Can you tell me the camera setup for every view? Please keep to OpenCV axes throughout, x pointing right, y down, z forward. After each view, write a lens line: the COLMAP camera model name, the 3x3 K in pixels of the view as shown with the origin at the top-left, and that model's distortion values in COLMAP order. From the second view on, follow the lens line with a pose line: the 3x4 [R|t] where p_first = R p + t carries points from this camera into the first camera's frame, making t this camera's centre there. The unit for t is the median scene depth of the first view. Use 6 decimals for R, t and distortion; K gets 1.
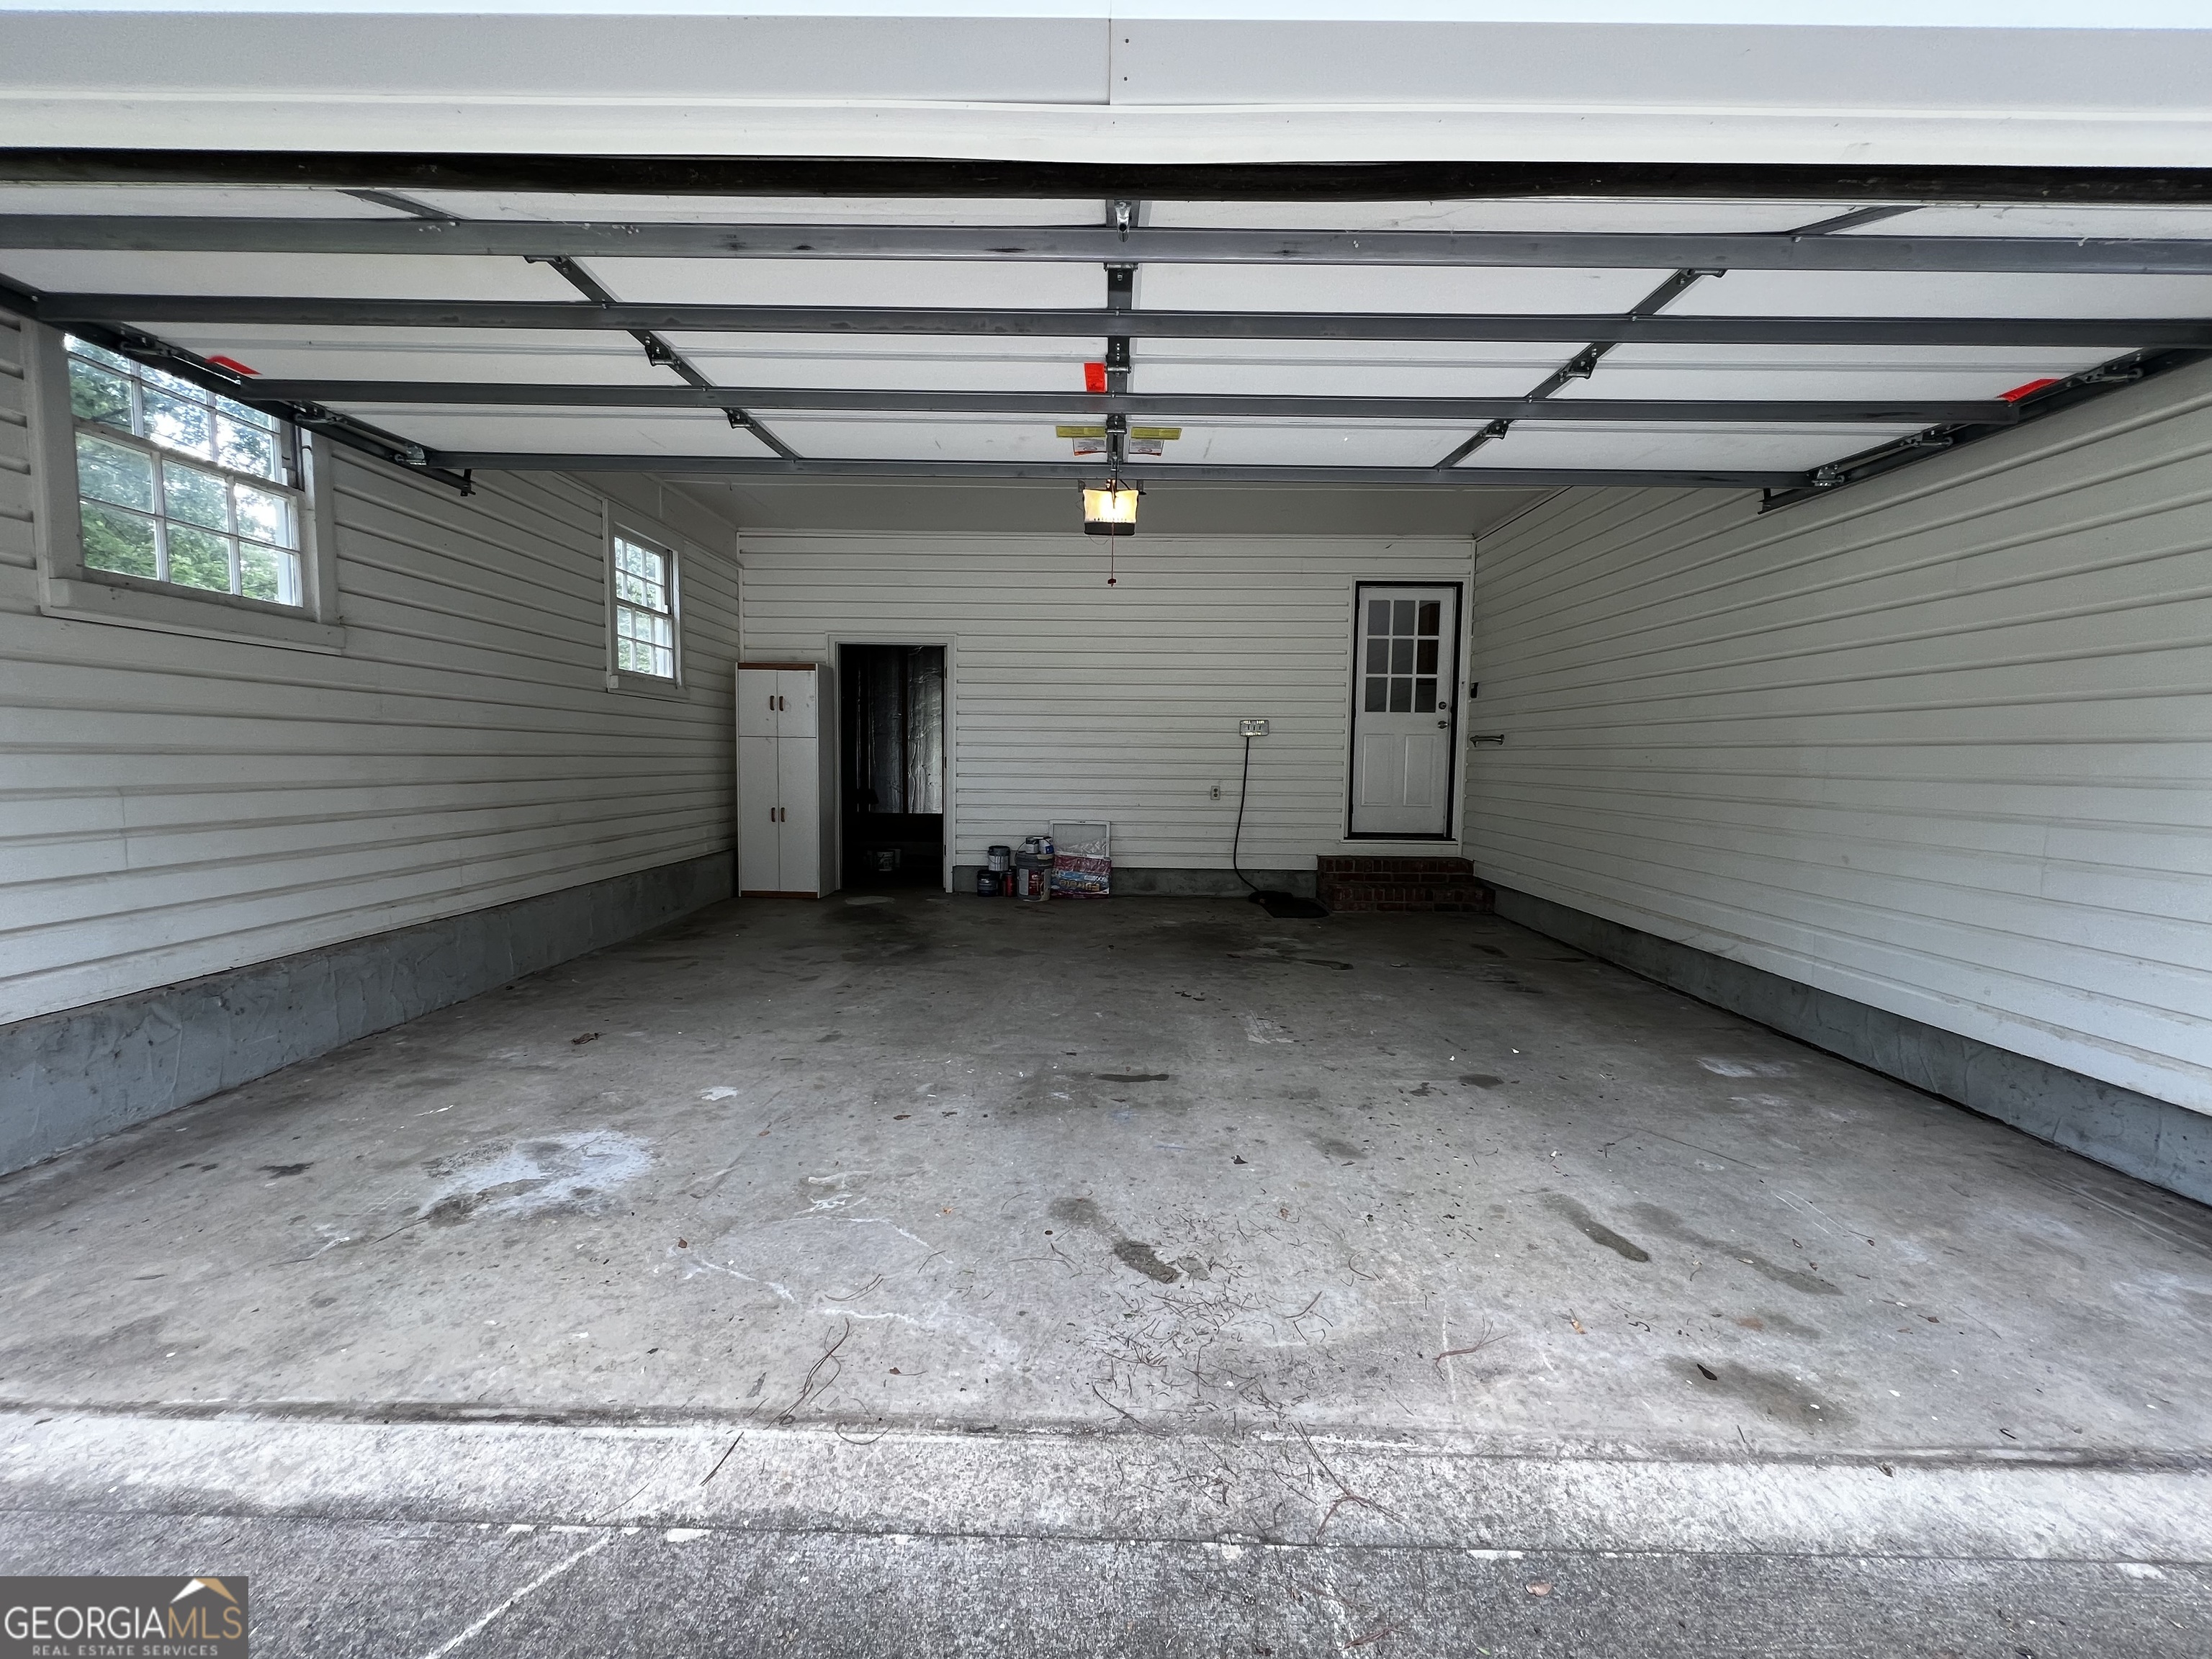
lens RADIAL K [[887.2, 0, 1101.8], [0, 887.2, 828.4], [0, 0, 1]] dist [-0.002596, 0.000672]
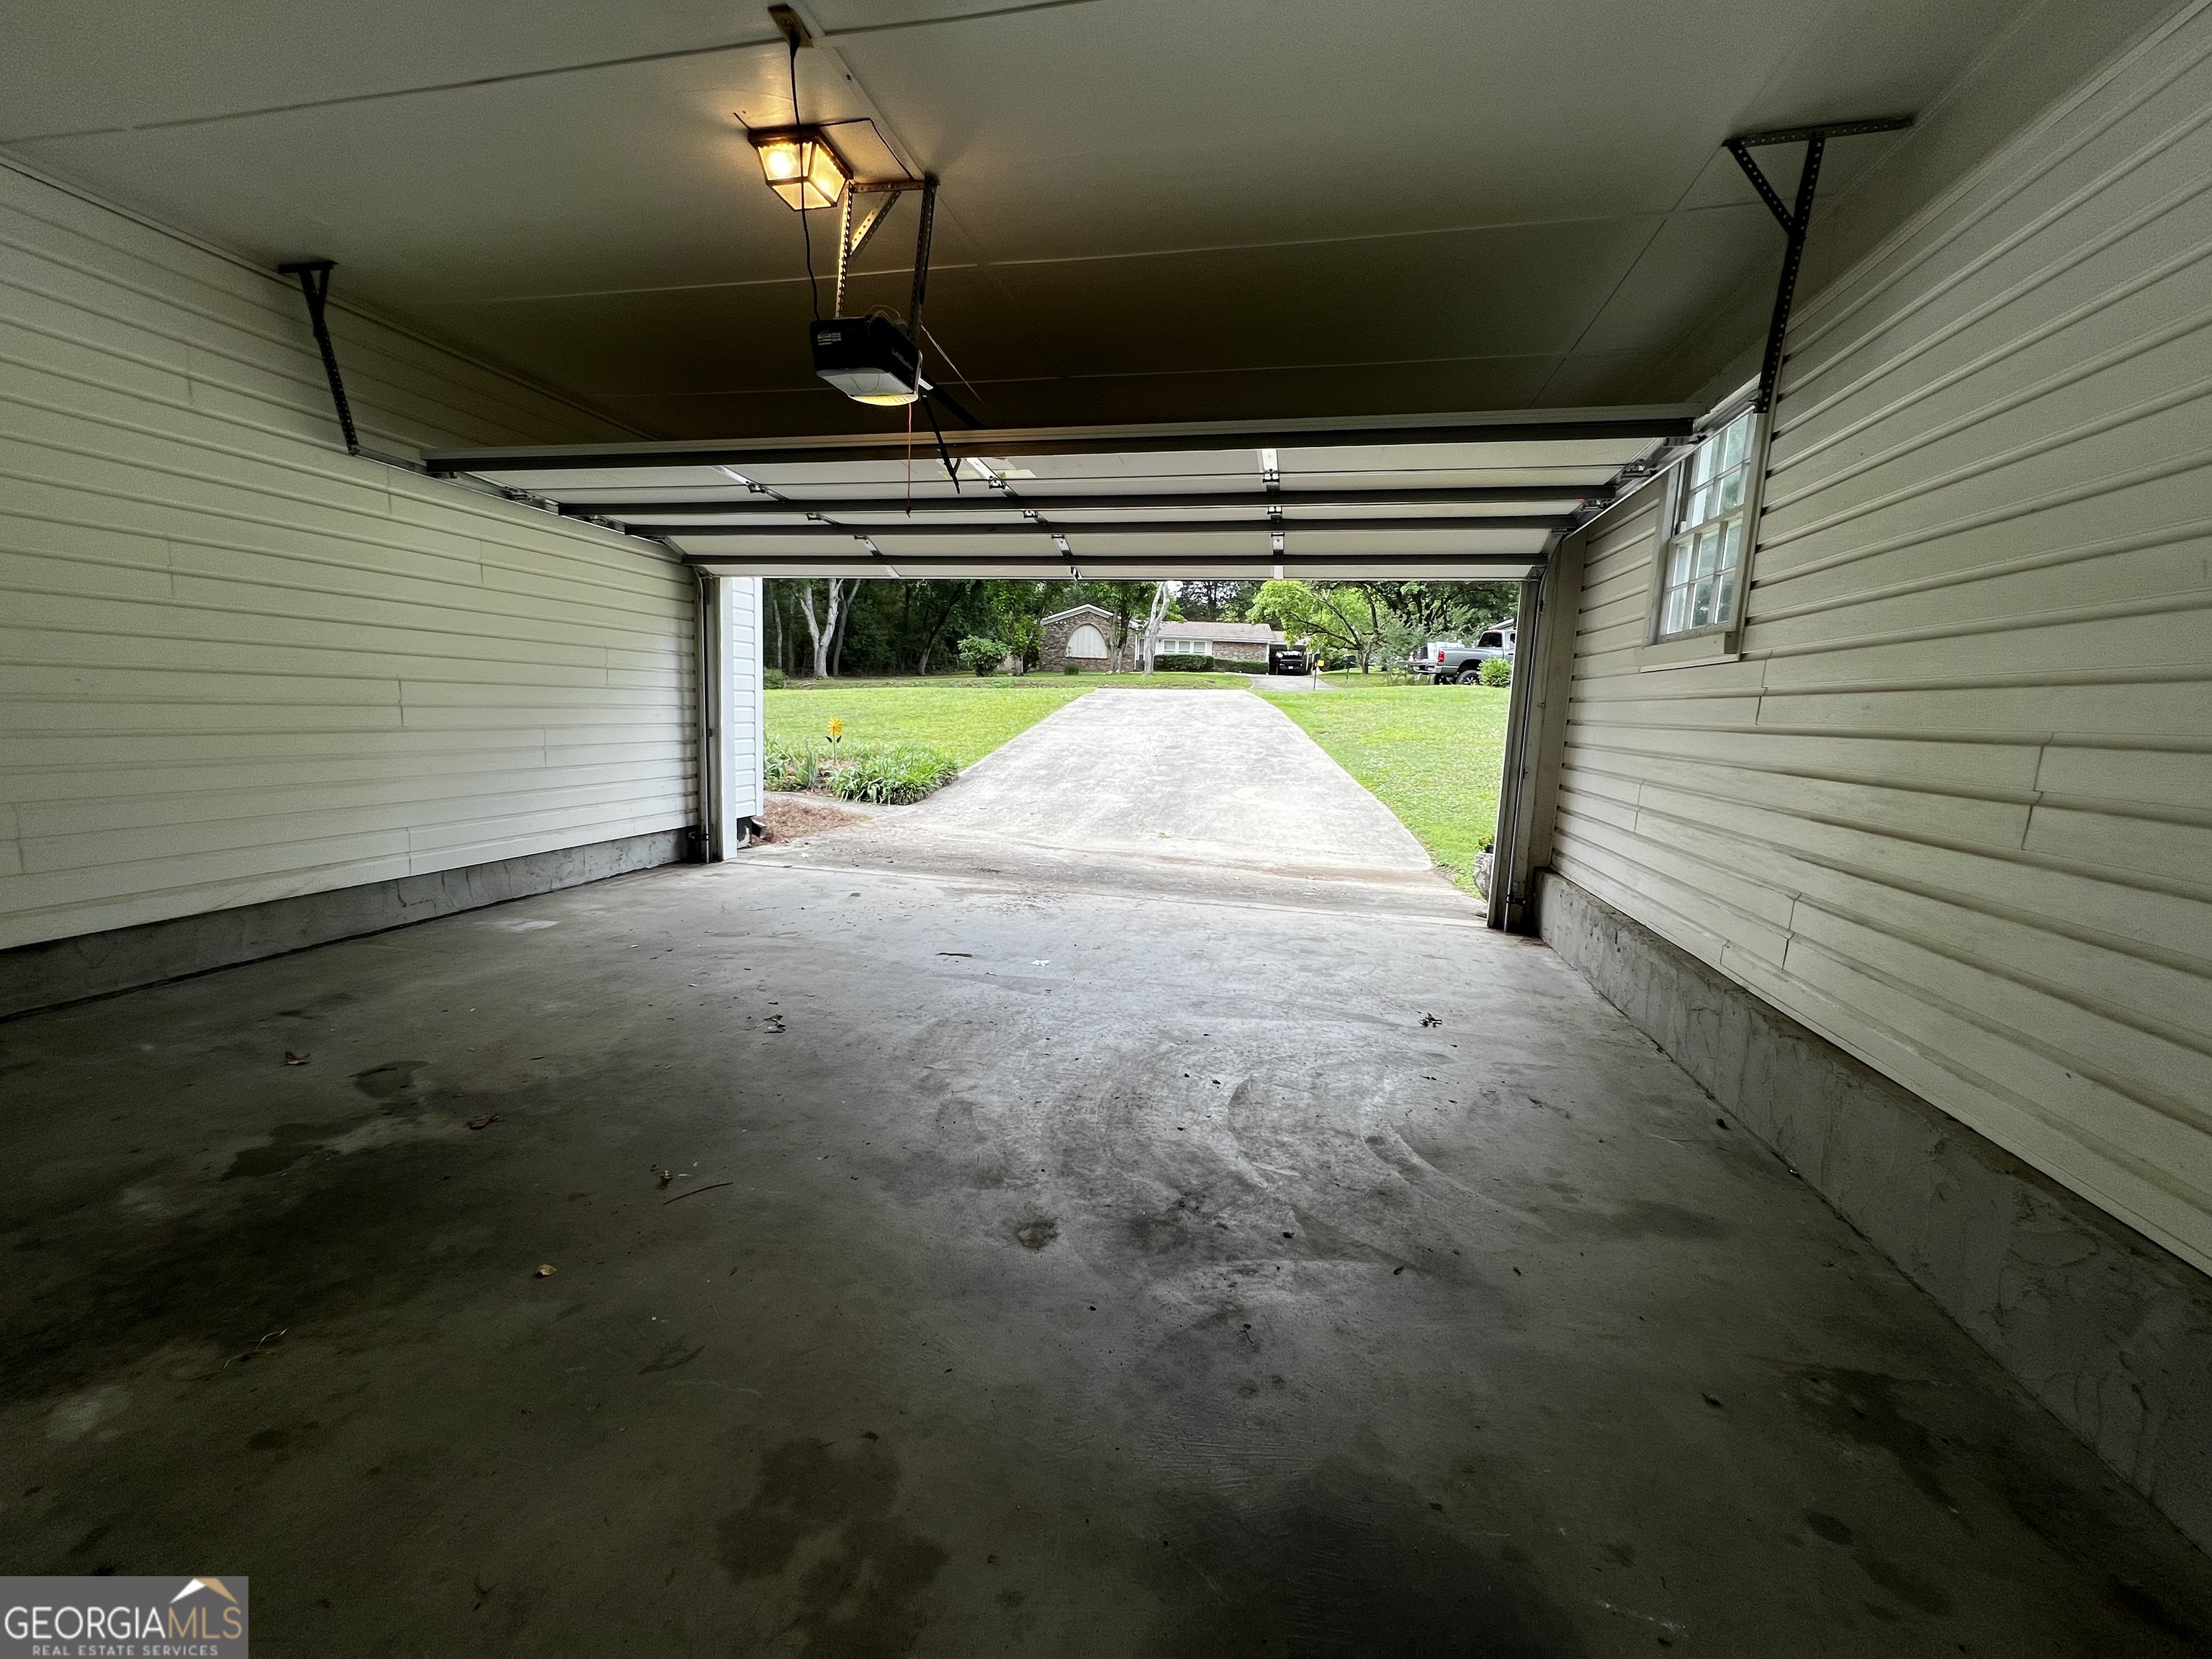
lens RADIAL K [[887.2, 0, 1102.9], [0, 887.2, 825.1], [0, 0, 1]] dist [-0.002596, 0.000672]
pose [[-0.976843, -0.080067, 0.198410, -0.391668], [-0.037867, 0.977398, 0.207987, -0.189890], [-0.210579, 0.195658, -0.957797, 2.021461]]
